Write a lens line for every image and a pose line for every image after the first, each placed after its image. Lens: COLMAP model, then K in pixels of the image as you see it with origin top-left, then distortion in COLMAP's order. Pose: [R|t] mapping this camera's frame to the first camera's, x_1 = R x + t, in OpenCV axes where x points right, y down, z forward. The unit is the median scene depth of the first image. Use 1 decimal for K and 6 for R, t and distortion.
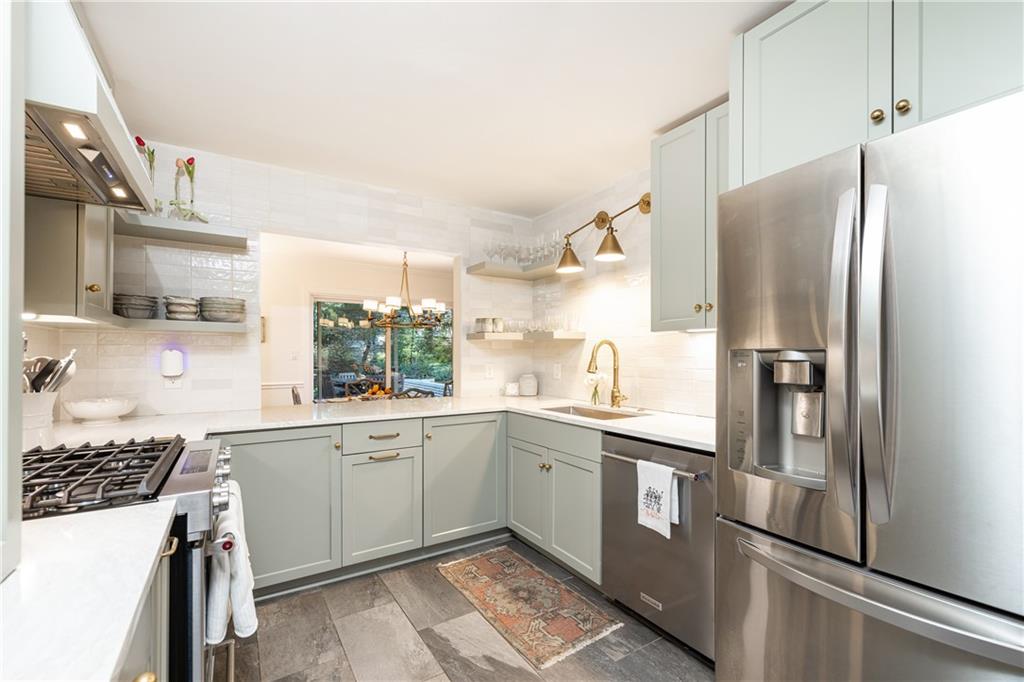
lens RADIAL K [[418.8, 0, 501.2], [0, 418.8, 362.2], [0, 0, 1]] dist [0.001947, 0.000672]
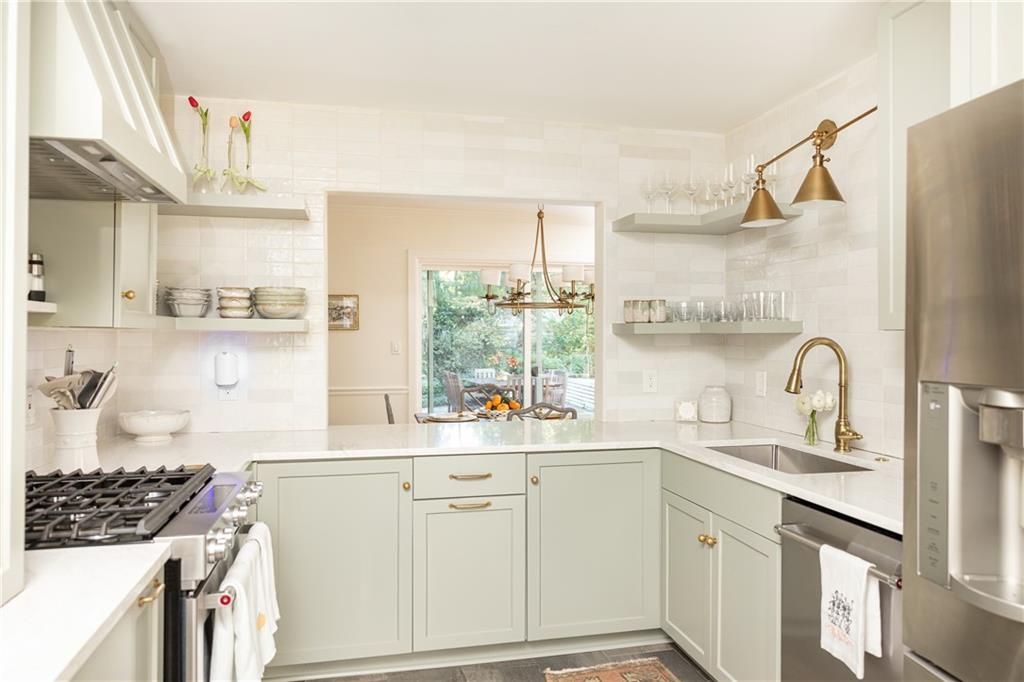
lens RADIAL K [[683.7, 0, 518.9], [0, 683.7, 351.0], [0, 0, 1]] dist [-0.000099, -0.005585]
pose [[0.949502, 0.005476, -0.313713, 0.163452], [-0.005275, 0.999985, 0.001490, -0.038511], [0.313717, 0.000240, 0.949517, -0.071304]]
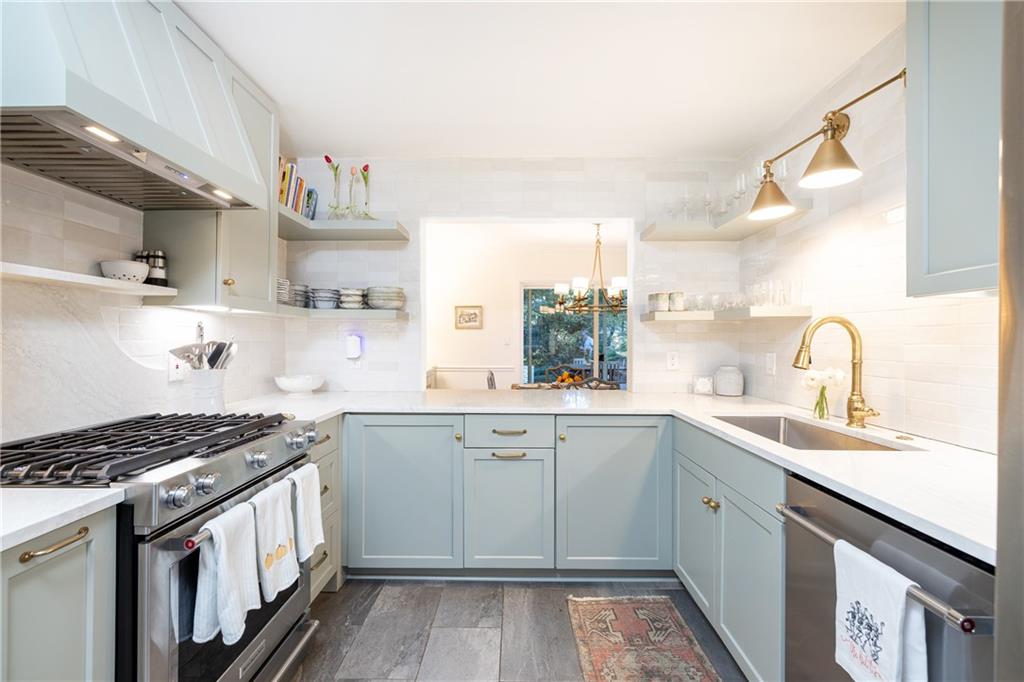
lens RADIAL K [[418.8, 0, 512.1], [0, 418.8, 344.9], [0, 0, 1]] dist [0.001947, 0.000672]
pose [[0.853081, 0.006928, -0.521733, 0.190310], [-0.011320, 0.999922, -0.005232, -0.002381], [0.521656, 0.010370, 0.853093, 0.254289]]
